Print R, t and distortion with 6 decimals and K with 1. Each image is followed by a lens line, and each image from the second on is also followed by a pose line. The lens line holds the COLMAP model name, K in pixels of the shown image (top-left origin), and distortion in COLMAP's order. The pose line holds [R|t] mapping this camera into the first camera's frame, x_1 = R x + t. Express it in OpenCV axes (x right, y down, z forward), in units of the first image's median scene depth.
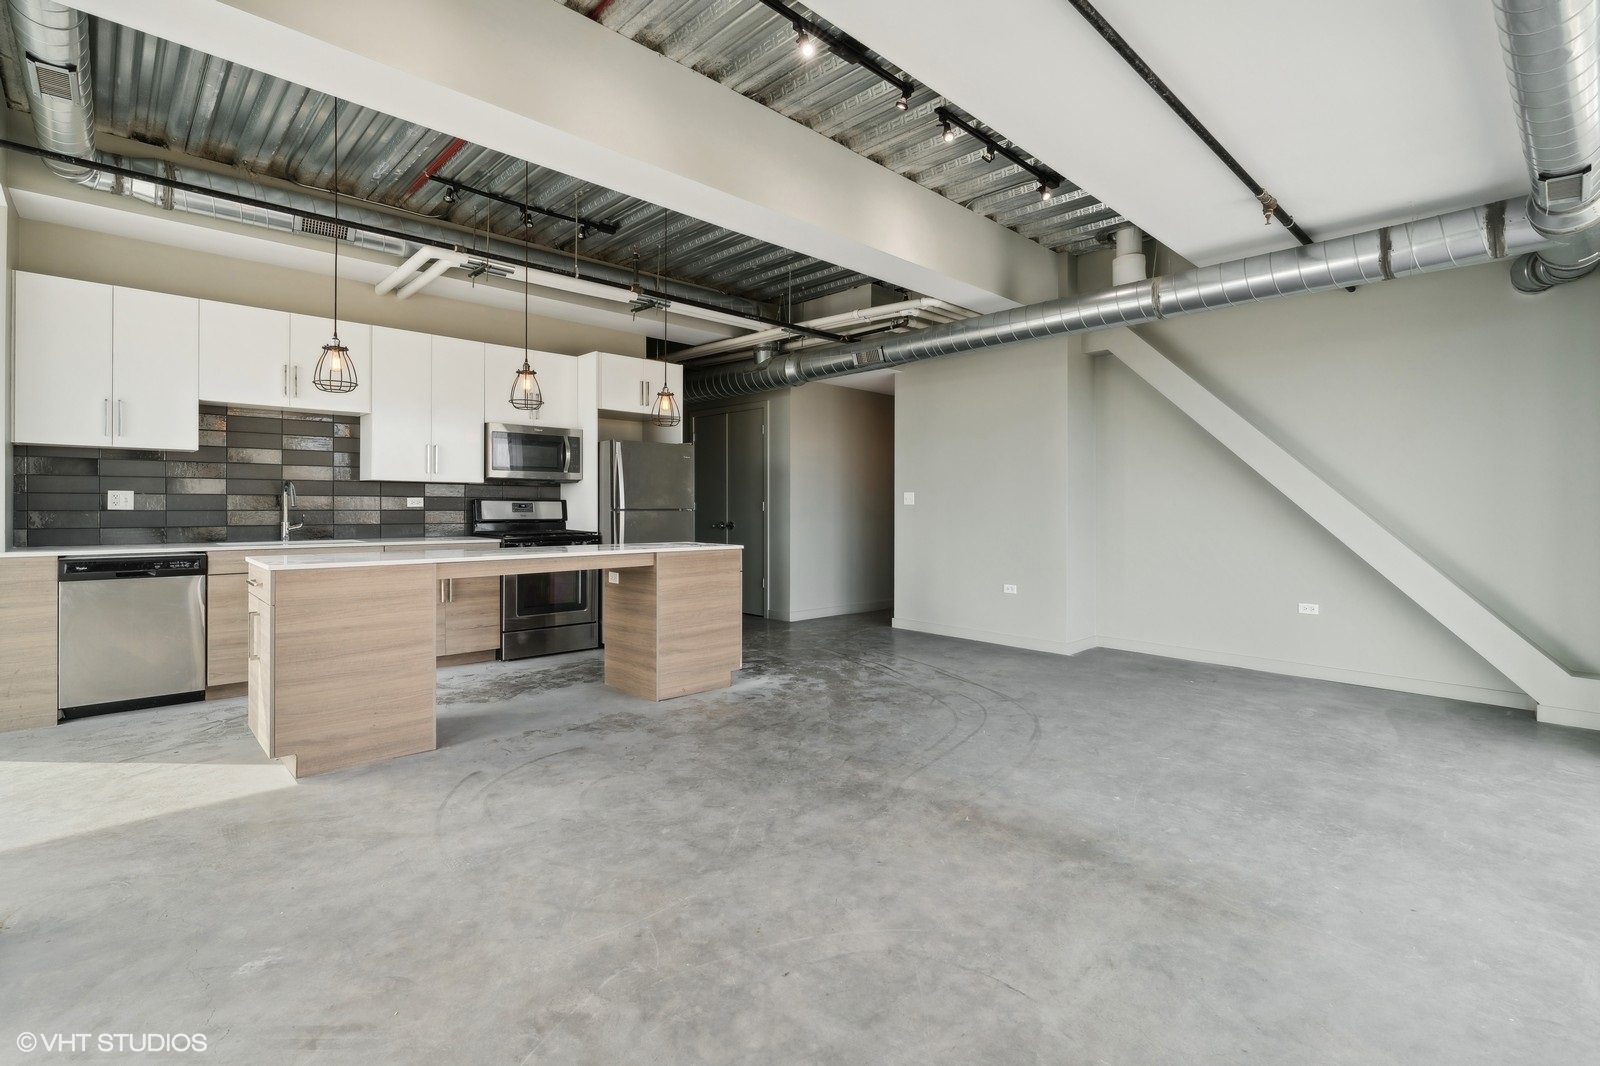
lens RADIAL K [[733.2, 0, 795.7], [0, 733.2, 512.3], [0, 0, 1]] dist [-0.003416, 0.000059]
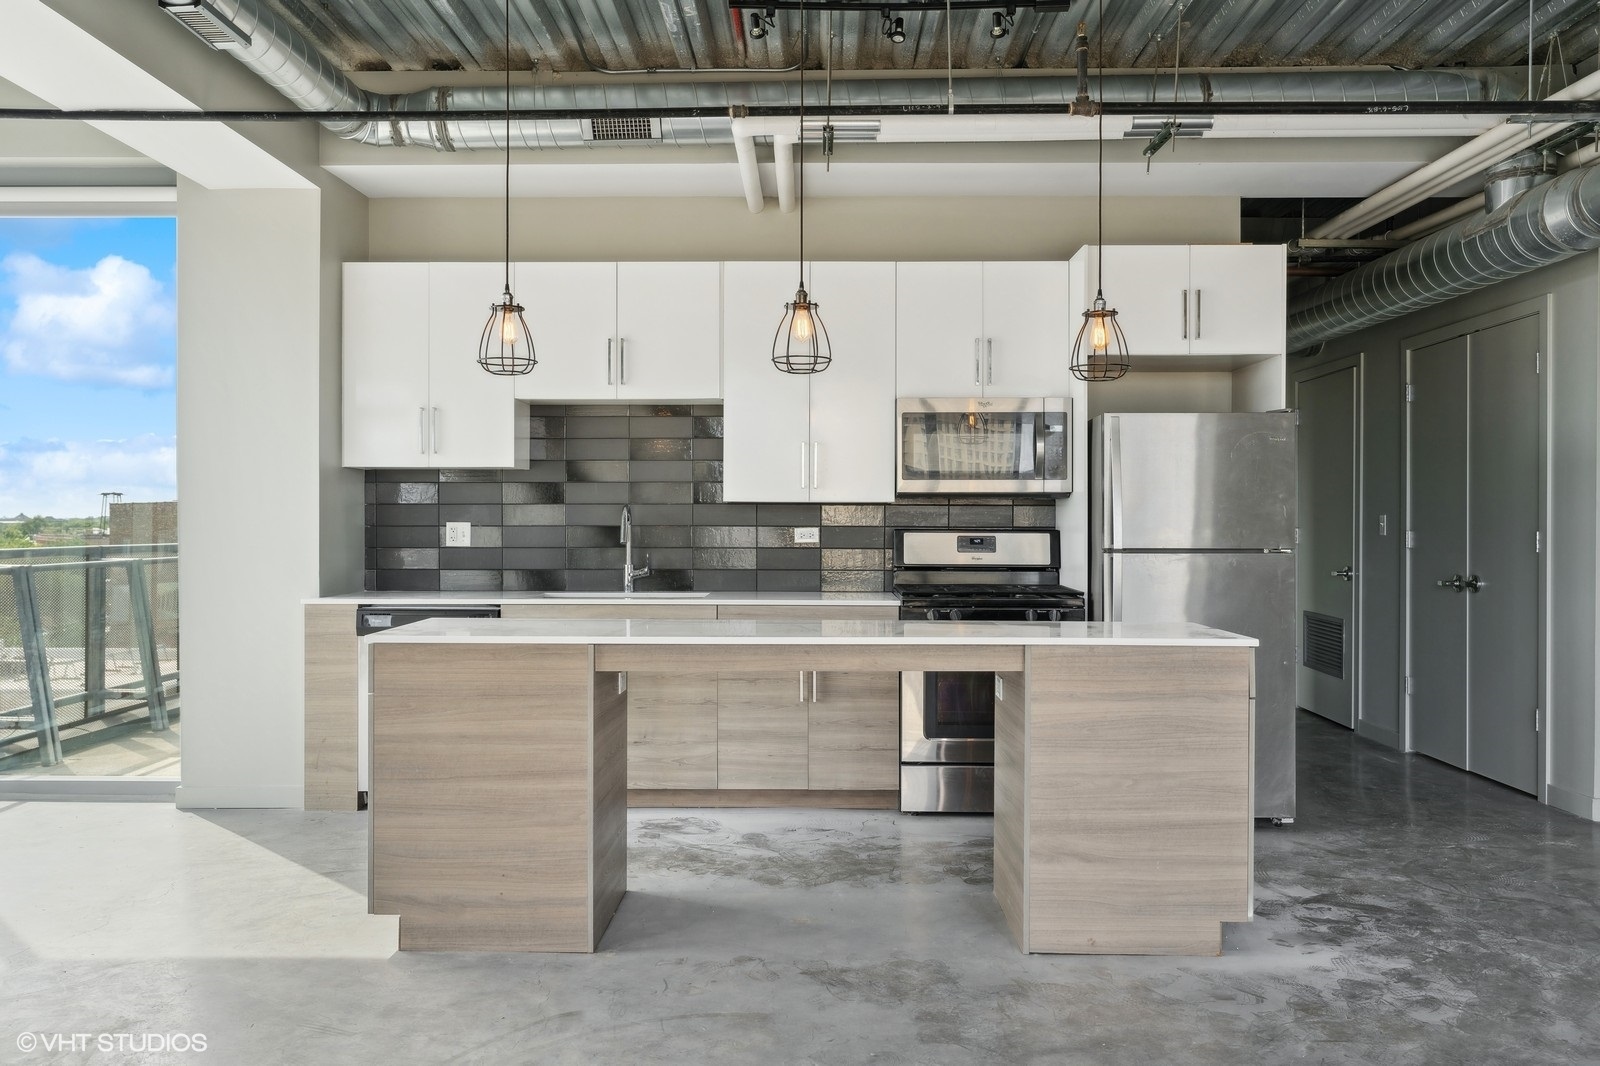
lens RADIAL K [[1241.8, 0, 799.0], [0, 1241.8, 539.6], [0, 0, 1]] dist [-0.000576, 0.002377]
pose [[0.712180, 0.005059, -0.701978, 0.276458], [-0.004834, 0.999986, 0.002302, -0.015856], [0.701980, 0.001754, 0.712195, 0.312388]]
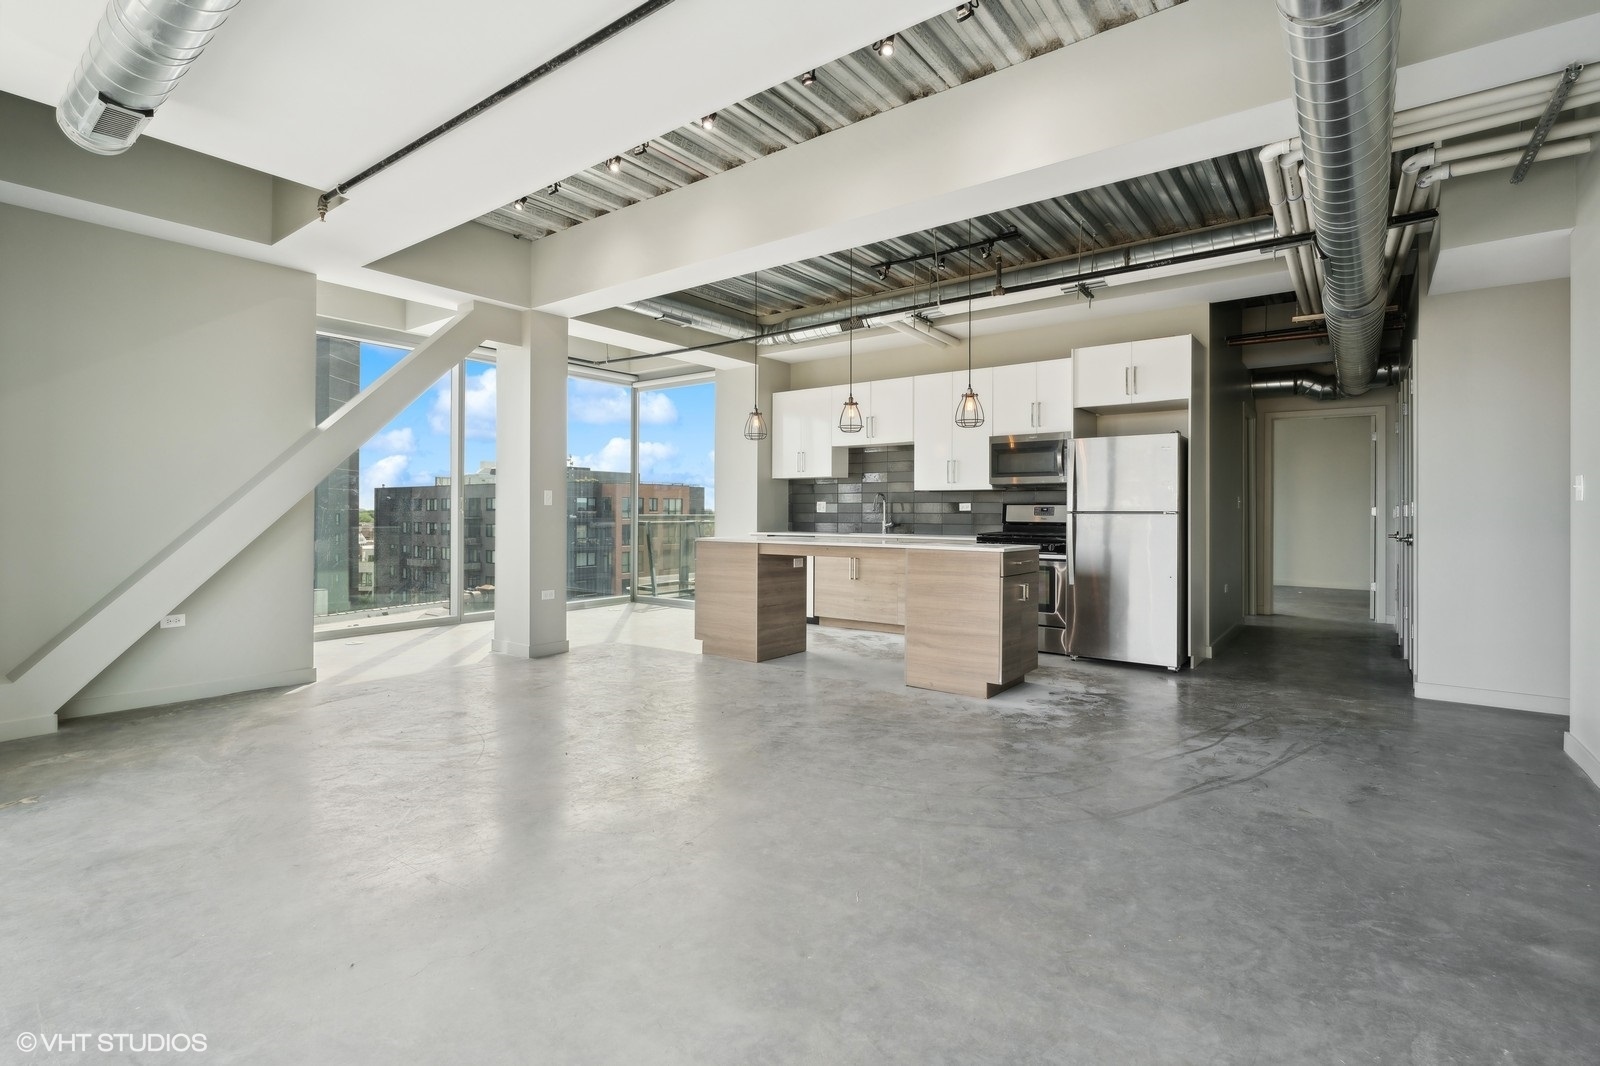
lens RADIAL K [[745.3, 0, 797.3], [0, 745.3, 518.0], [0, 0, 1]] dist [-0.001168, 0.000595]
pose [[0.160573, 0.001075, -0.987023, 0.873624], [-0.014100, 0.999900, -0.001205, 0.013280], [0.986923, 0.014110, 0.160572, 0.660784]]
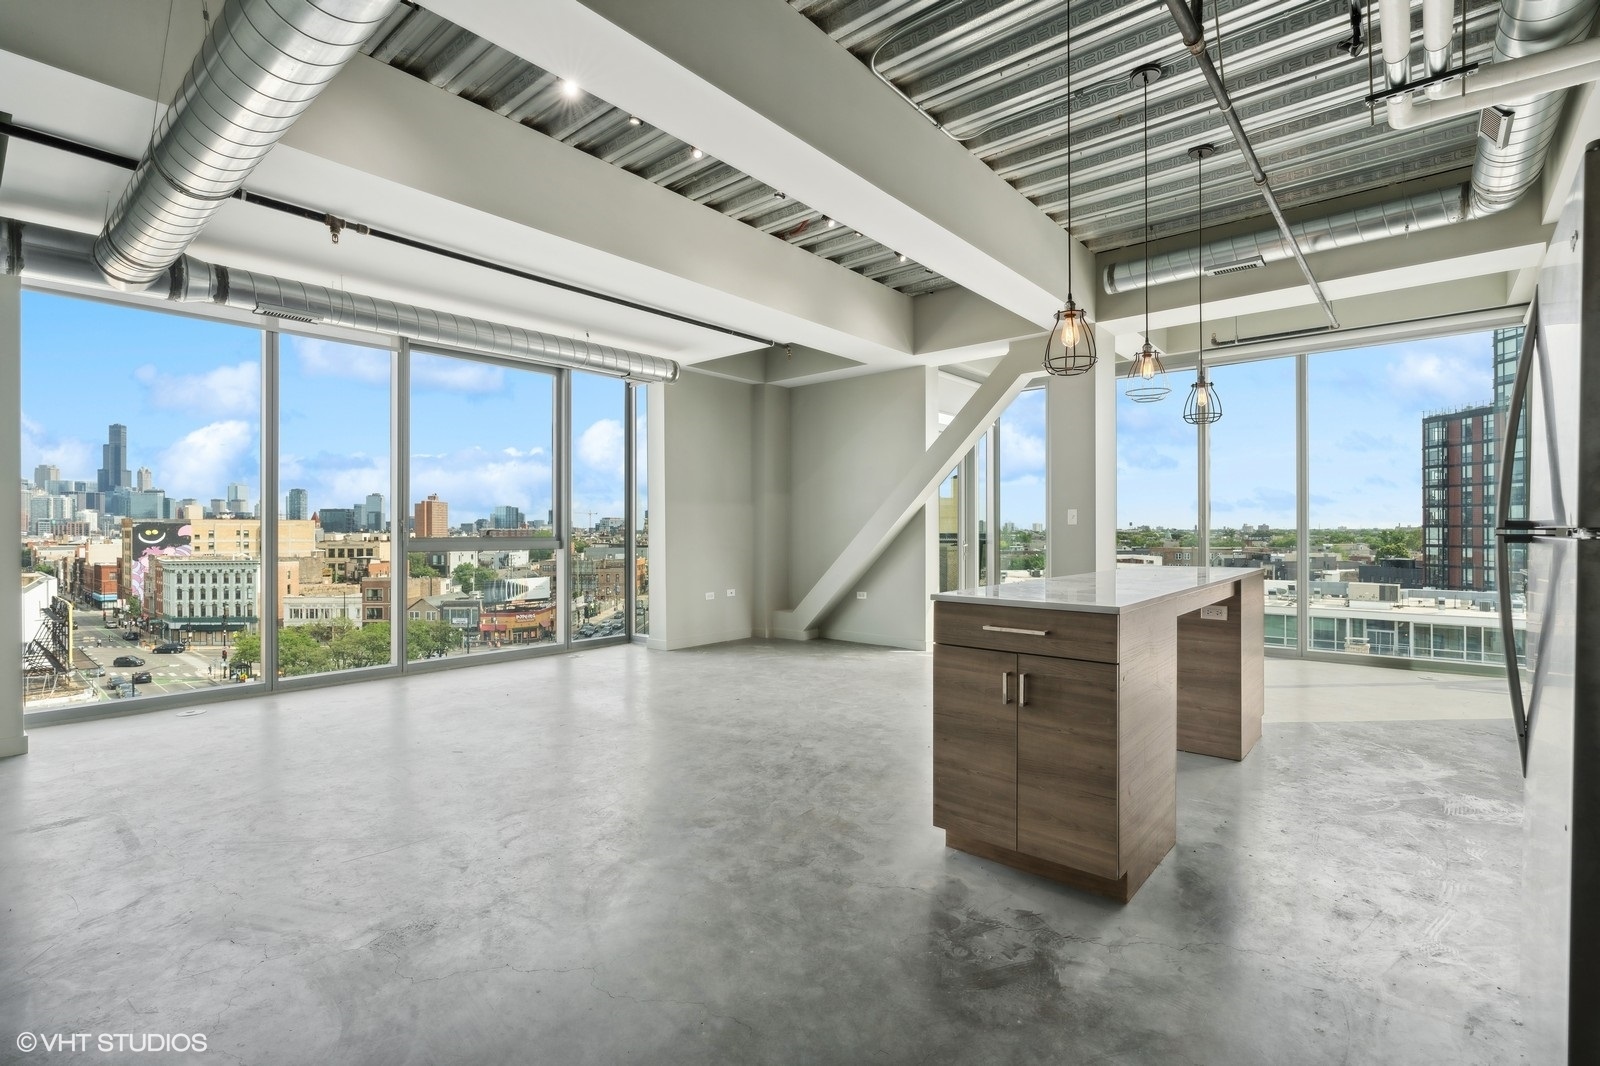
lens RADIAL K [[745.3, 0, 797.3], [0, 745.3, 518.0], [0, 0, 1]] dist [-0.001168, 0.000595]
pose [[-0.994977, -0.004316, -0.100015, 0.087891], [-0.004142, 0.999990, -0.001949, -0.009954], [0.100023, -0.001525, -0.994984, 1.685686]]
